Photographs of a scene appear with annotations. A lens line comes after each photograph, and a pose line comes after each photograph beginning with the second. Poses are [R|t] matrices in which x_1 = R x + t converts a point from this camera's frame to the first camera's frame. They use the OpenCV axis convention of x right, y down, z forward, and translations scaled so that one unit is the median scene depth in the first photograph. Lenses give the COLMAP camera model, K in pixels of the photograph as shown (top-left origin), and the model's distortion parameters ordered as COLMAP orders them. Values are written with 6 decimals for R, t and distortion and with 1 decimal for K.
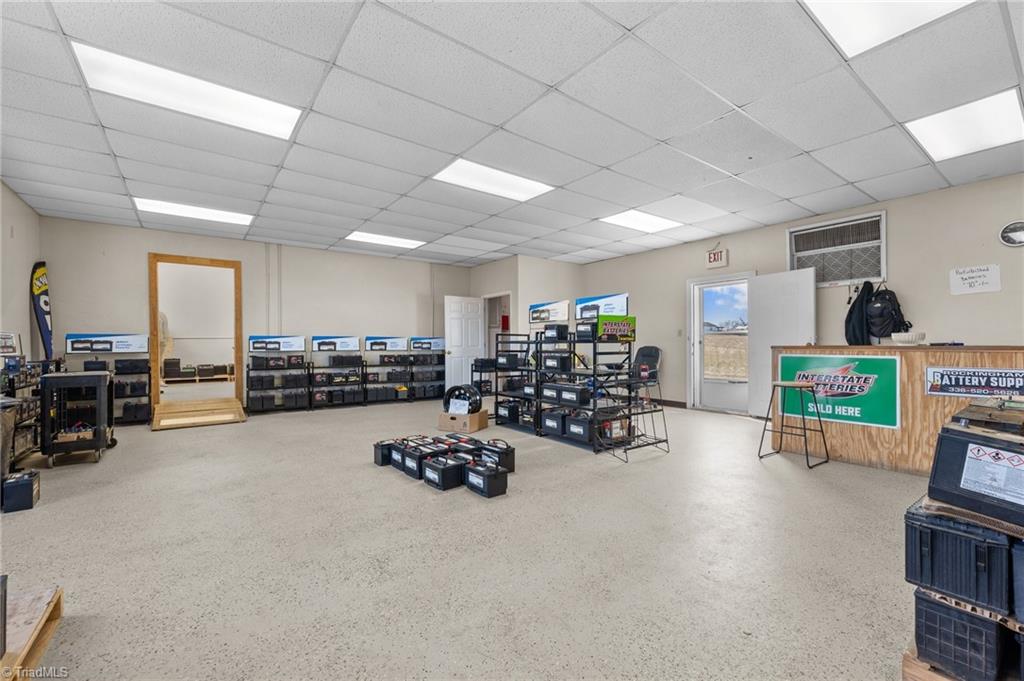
lens RADIAL K [[426.7, 0, 512.0], [0, 426.7, 340.5], [0, 0, 1]] dist [-0.001367, -0.000125]
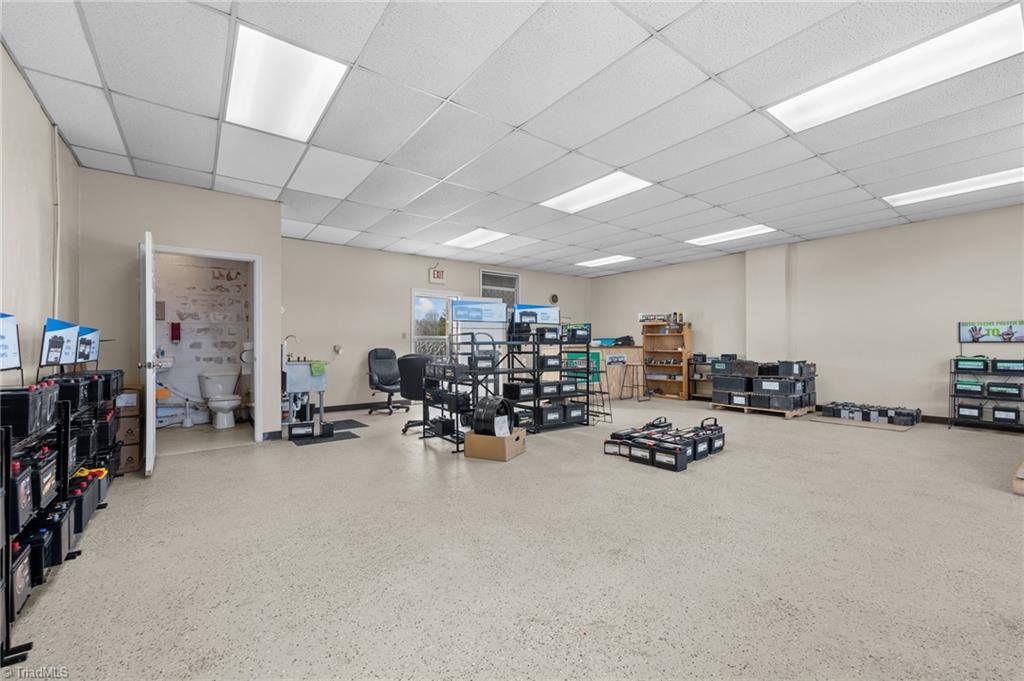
lens RADIAL K [[421.5, 0, 512.0], [0, 421.5, 340.5], [0, 0, 1]] dist [0.001787, -0.000042]
pose [[-0.004957, 0.015967, 0.999860, -0.911238], [-0.005424, 0.999857, -0.015993, 0.013141], [-0.999973, -0.005502, -0.004869, 1.003903]]
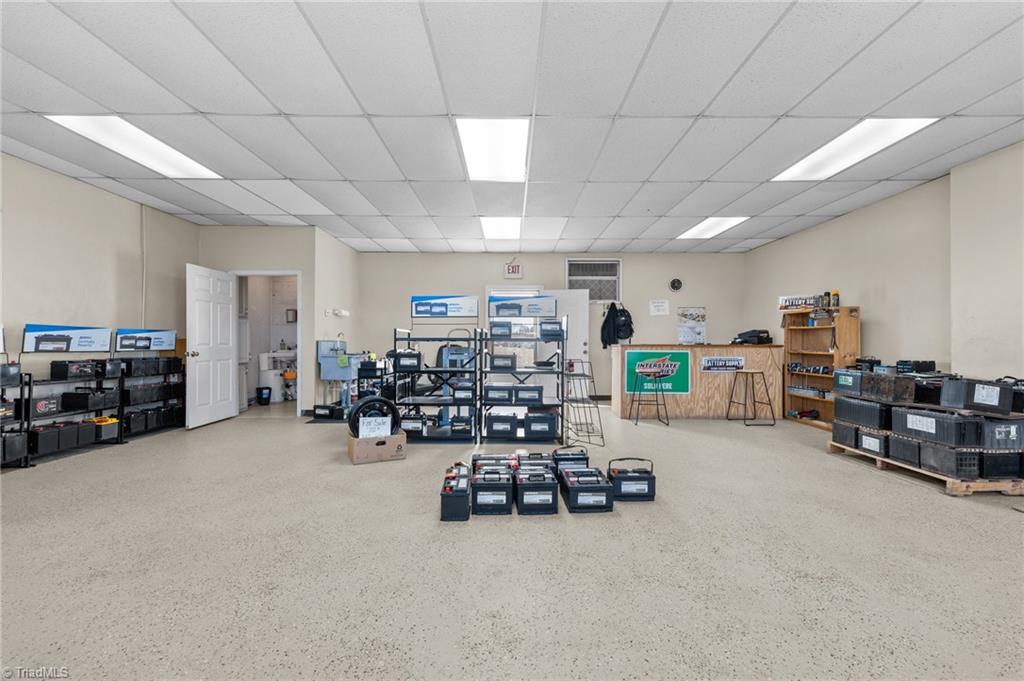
lens RADIAL K [[416.7, 0, 512.0], [0, 416.7, 340.5], [0, 0, 1]] dist [-0.000525, -0.000007]
pose [[0.596407, 0.008670, 0.802635, -0.572208], [-0.012538, 0.999920, -0.001485, 0.004838], [-0.802584, -0.009177, 0.596468, 0.391172]]
